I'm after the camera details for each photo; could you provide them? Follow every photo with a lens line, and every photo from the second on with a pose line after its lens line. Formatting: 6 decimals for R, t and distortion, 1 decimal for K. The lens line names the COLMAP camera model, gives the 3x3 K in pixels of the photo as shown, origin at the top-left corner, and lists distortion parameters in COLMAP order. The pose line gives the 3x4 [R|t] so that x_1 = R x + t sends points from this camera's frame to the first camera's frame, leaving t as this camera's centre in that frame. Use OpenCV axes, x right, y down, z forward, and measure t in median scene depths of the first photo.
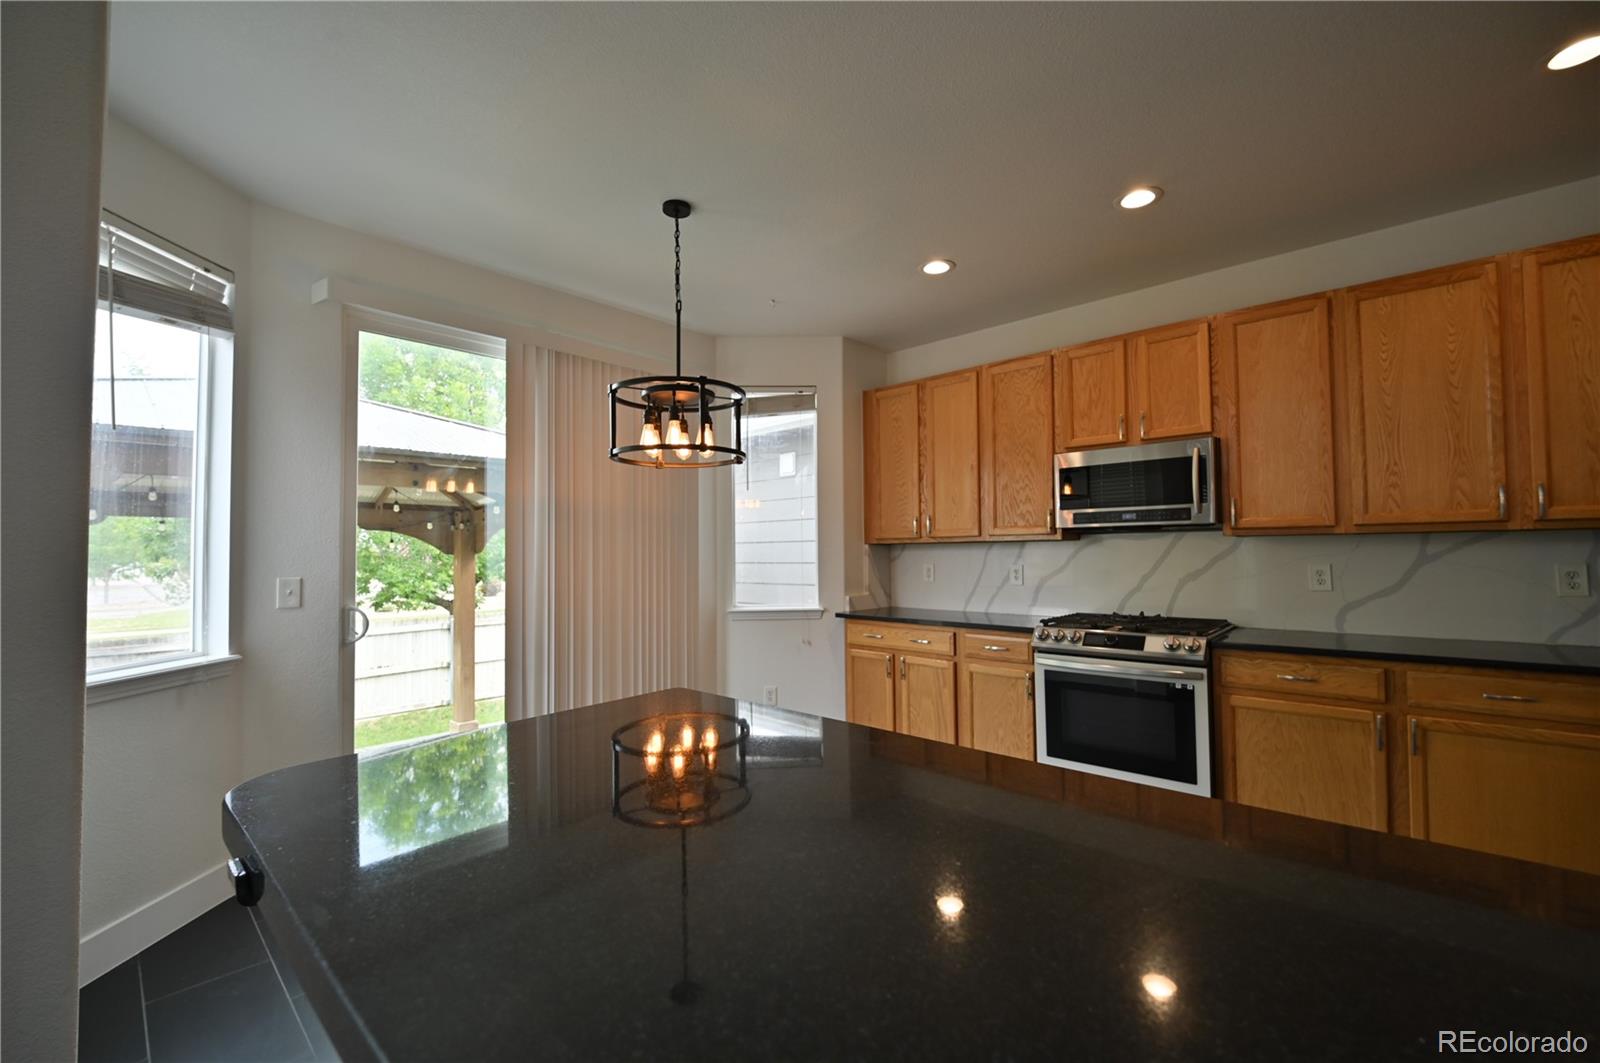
lens RADIAL K [[659.6, 0, 808.8], [0, 659.6, 530.5], [0, 0, 1]] dist [0.000637, -0.010564]
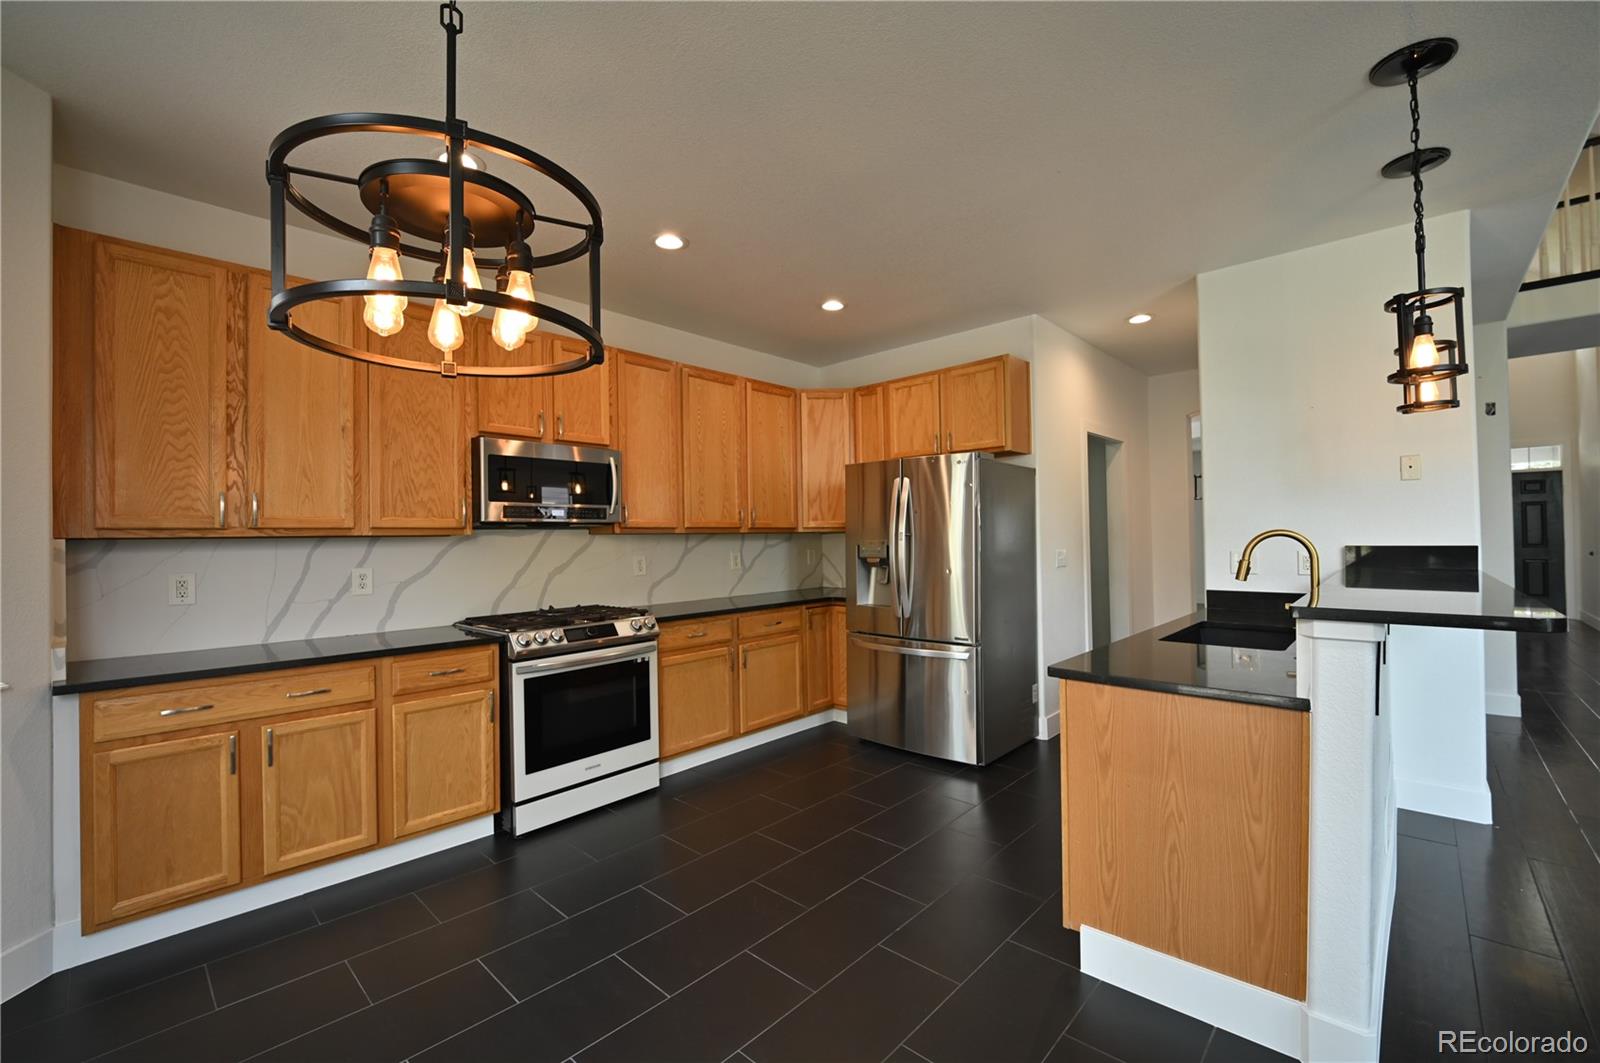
lens RADIAL K [[659.6, 0, 808.8], [0, 659.6, 530.5], [0, 0, 1]] dist [0.000637, -0.010564]
pose [[-0.004644, 0.023302, 0.999718, -0.510969], [-0.015325, 0.999609, -0.023370, 0.022789], [-0.999872, -0.015430, -0.004285, 0.582907]]
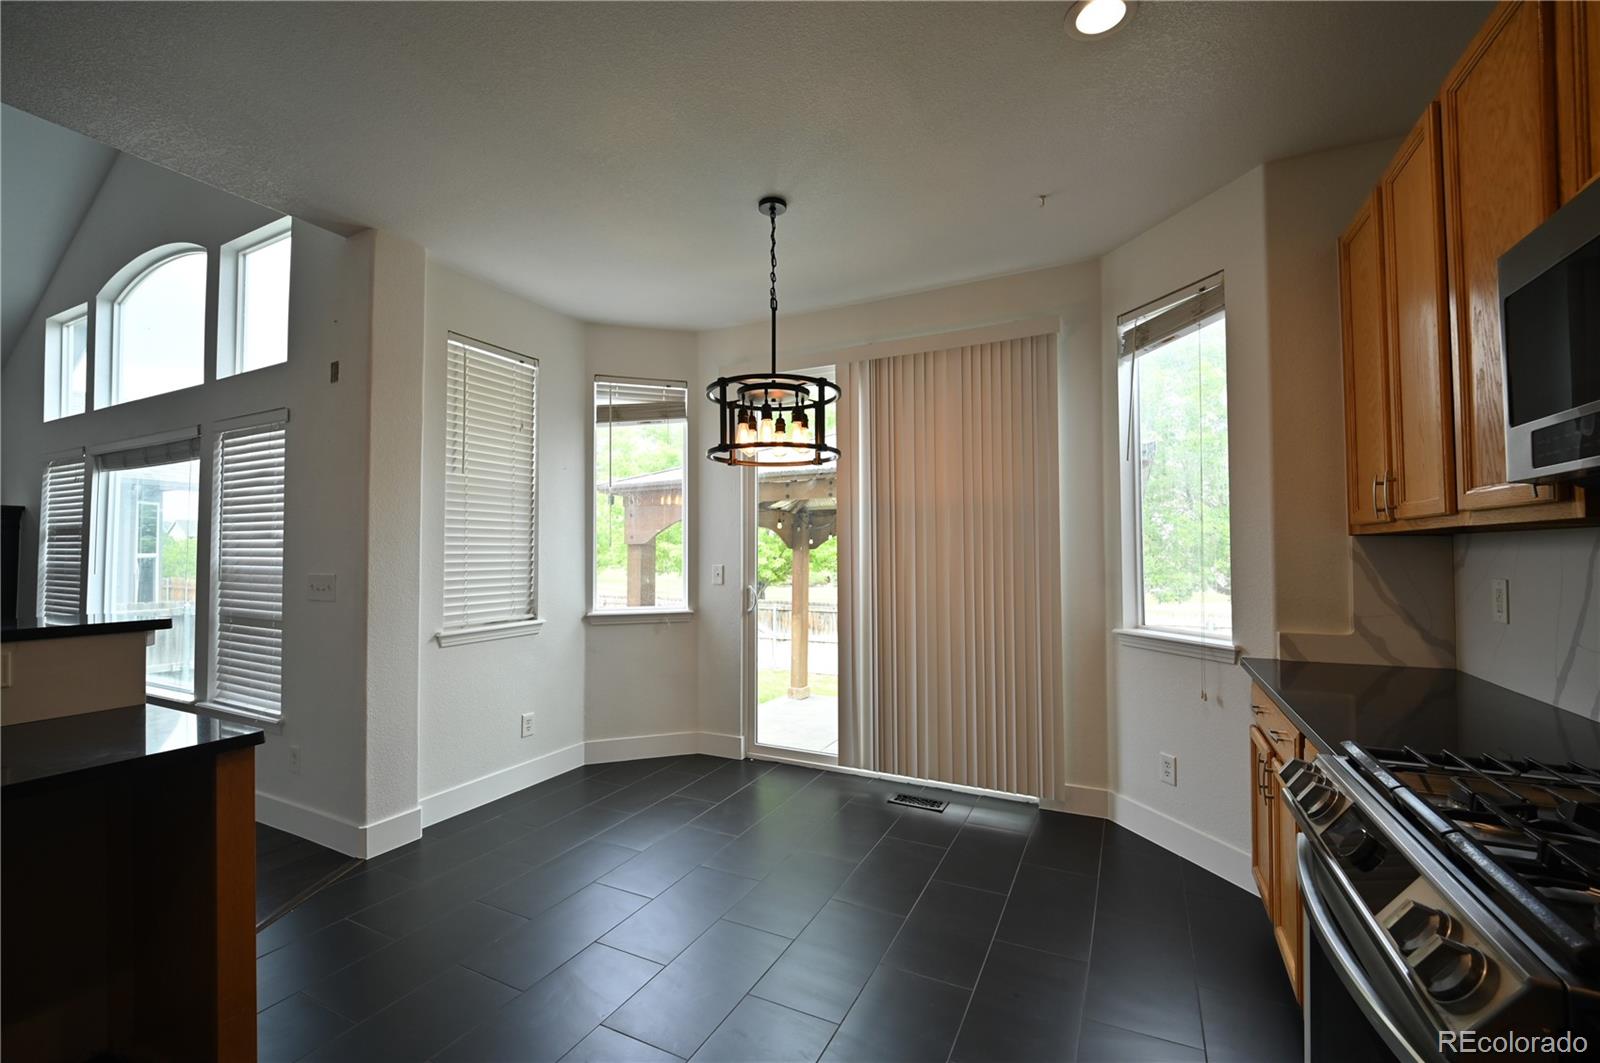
lens RADIAL K [[650.6, 0, 800.0], [0, 650.6, 531.5], [0, 0, 1]] dist [-0.002294, -0.000678]
pose [[0.268917, -0.022449, -0.962902, 0.569333], [0.030158, 0.999434, -0.014878, 0.016461], [0.962691, -0.025039, 0.269442, 0.575882]]
